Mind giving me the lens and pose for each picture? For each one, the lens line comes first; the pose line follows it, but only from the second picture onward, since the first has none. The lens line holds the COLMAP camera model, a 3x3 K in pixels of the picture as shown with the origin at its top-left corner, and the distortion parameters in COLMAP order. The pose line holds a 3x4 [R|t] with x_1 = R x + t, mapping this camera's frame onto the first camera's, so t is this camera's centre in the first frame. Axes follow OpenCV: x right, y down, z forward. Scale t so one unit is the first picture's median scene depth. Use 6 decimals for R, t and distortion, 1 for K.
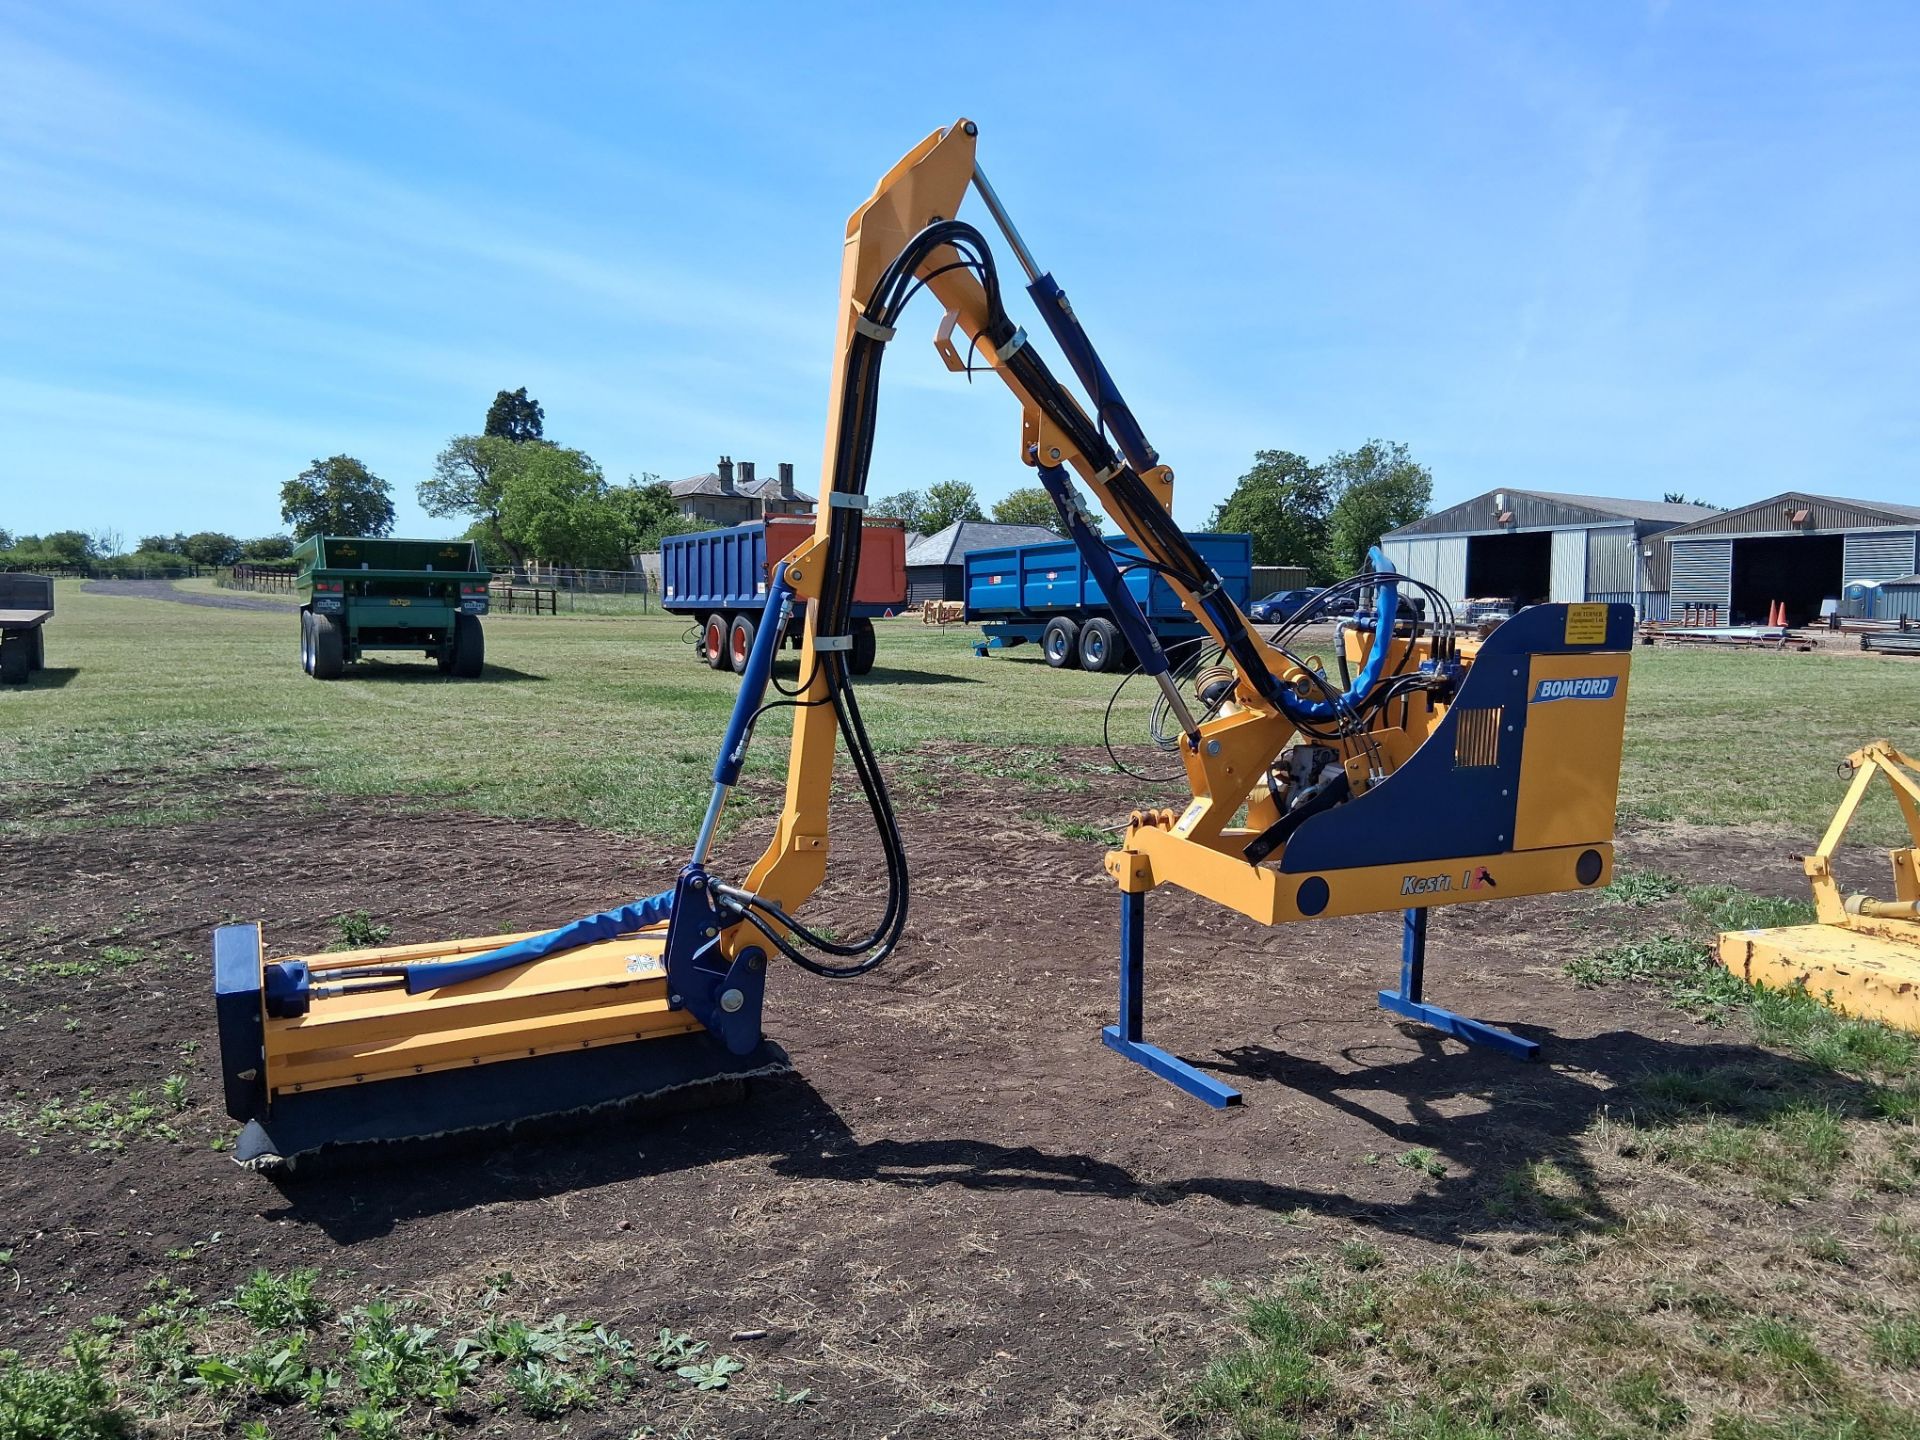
lens RADIAL K [[1450.6, 0, 972.0], [0, 1450.6, 721.6], [0, 0, 1]] dist [0.098391, -0.170158]
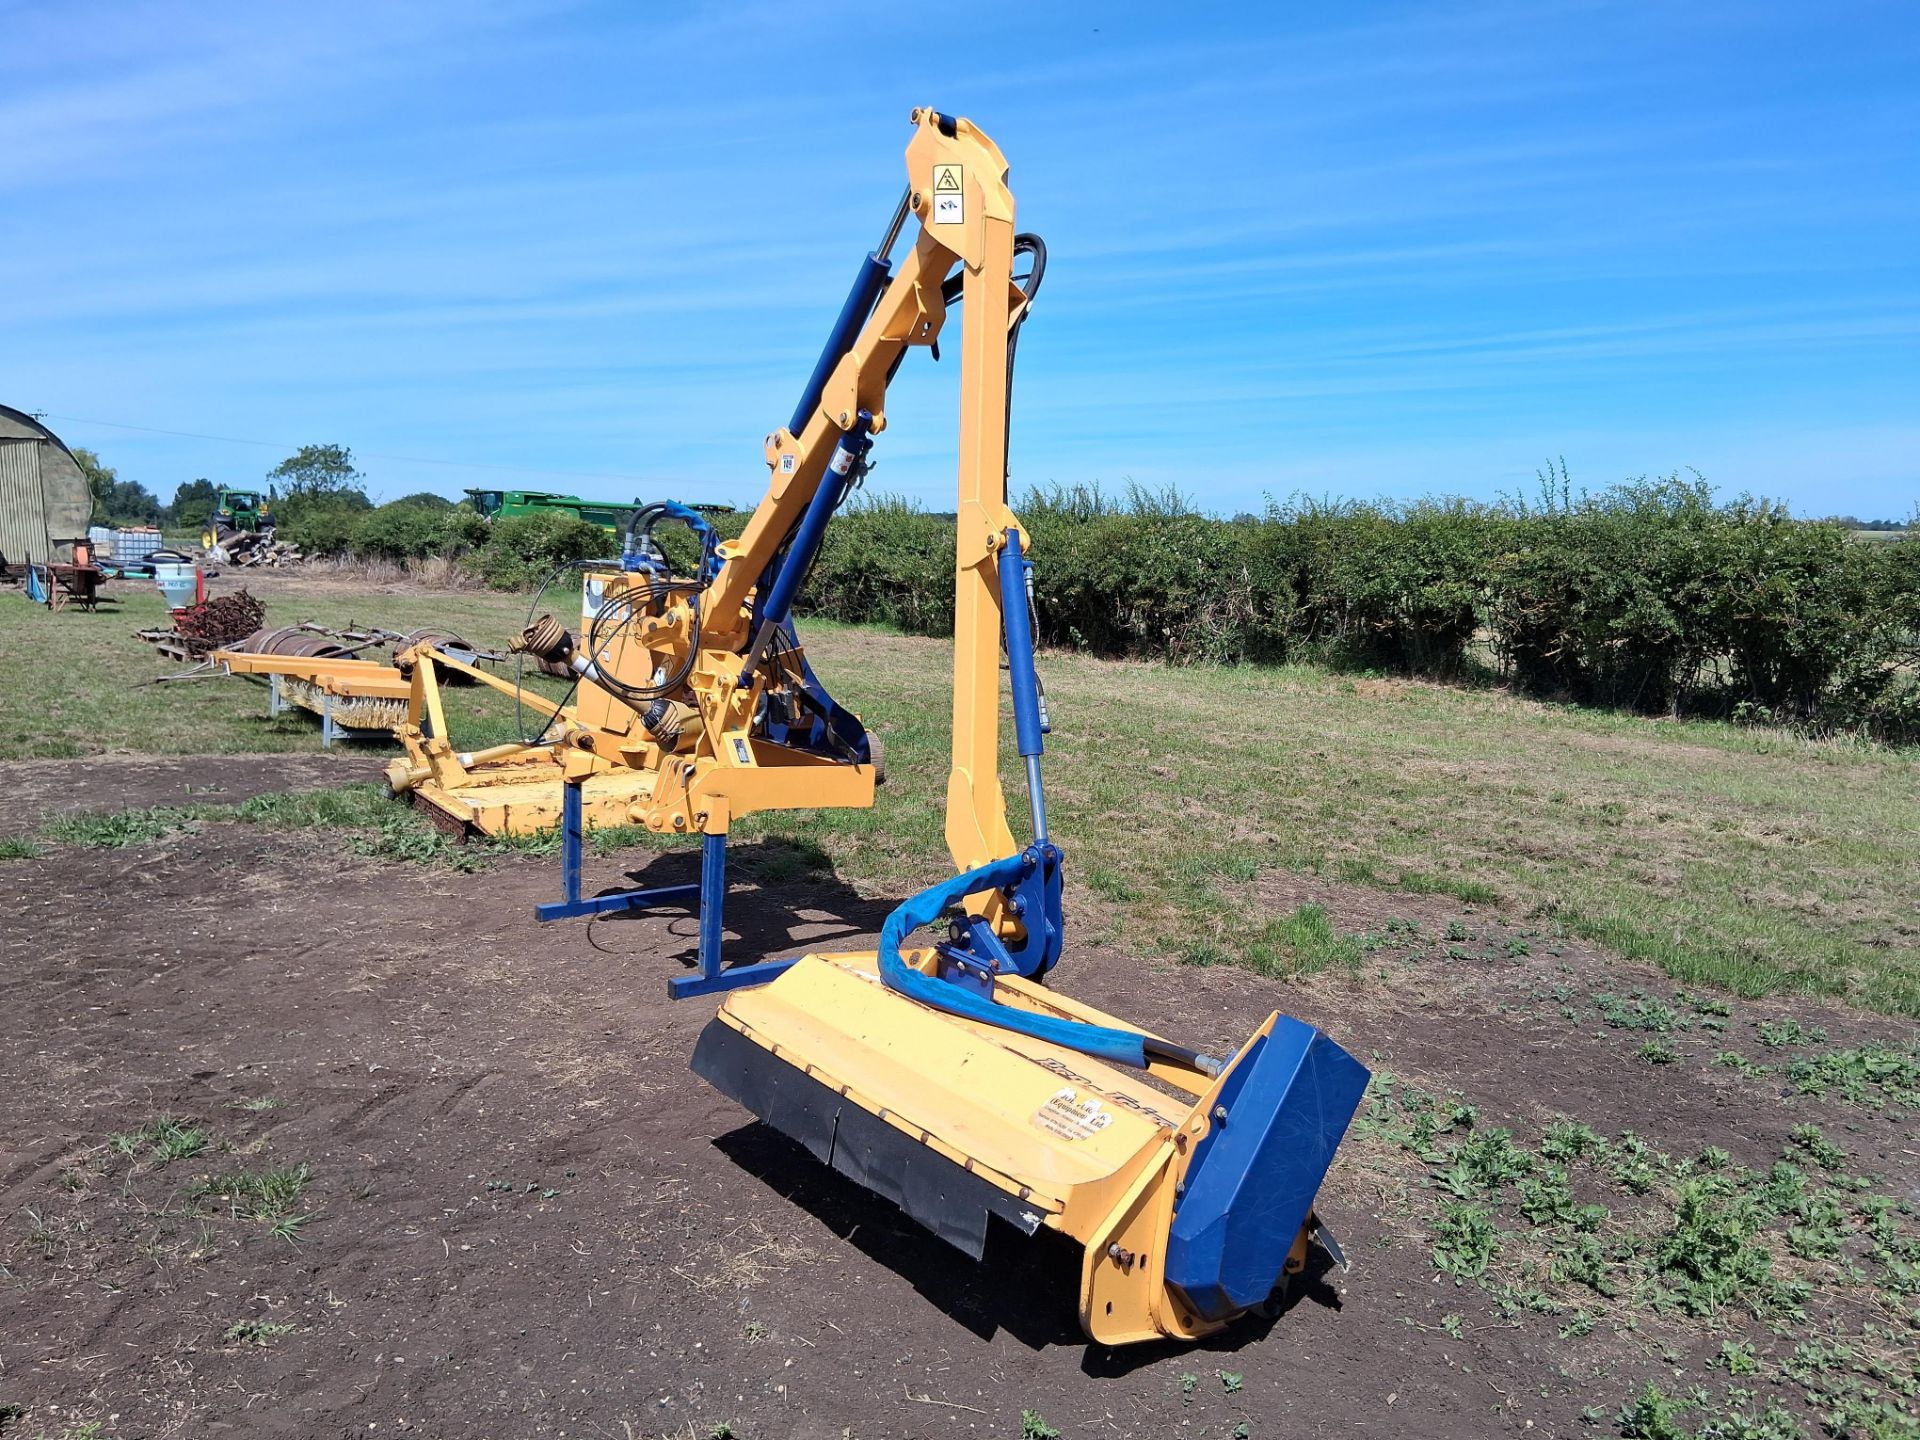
lens RADIAL K [[1450.6, 0, 965.7], [0, 1450.6, 715.4], [0, 0, 1]] dist [0.098391, -0.170158]
pose [[-0.187091, -0.136849, 0.972764, -0.960236], [0.059273, 0.986872, 0.150234, -0.116498], [-0.980553, 0.085766, -0.176524, 1.041278]]
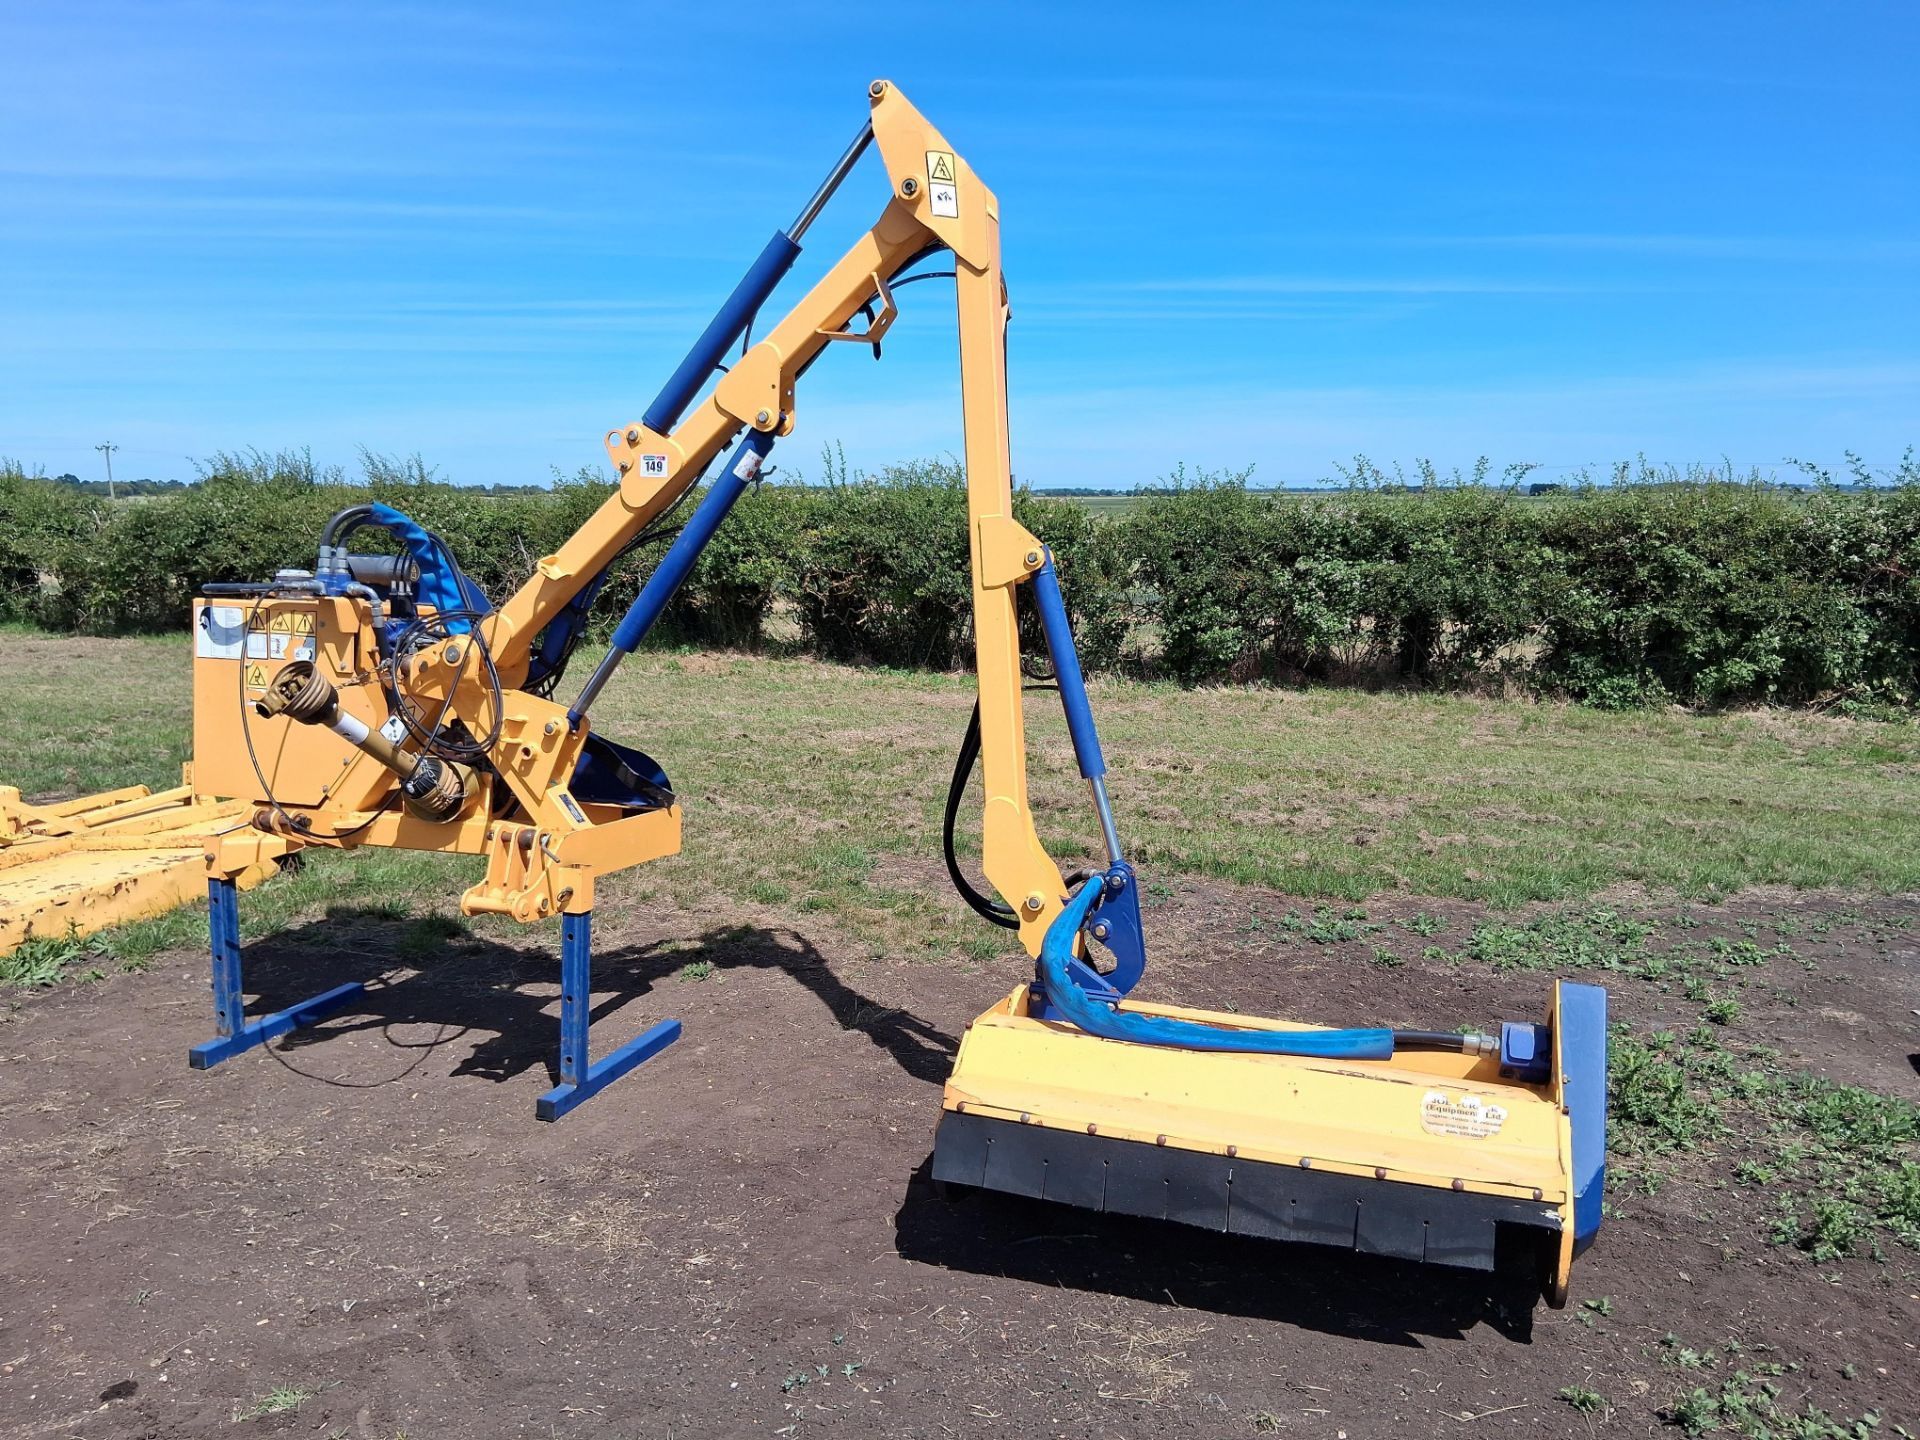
lens RADIAL K [[1450.6, 0, 968.2], [0, 1450.6, 717.3], [0, 0, 1]] dist [0.098391, -0.170158]
pose [[-0.722546, -0.115298, 0.681641, -0.658391], [0.038413, 0.977775, 0.206106, -0.171676], [-0.690255, 0.175105, -0.702059, 1.484650]]
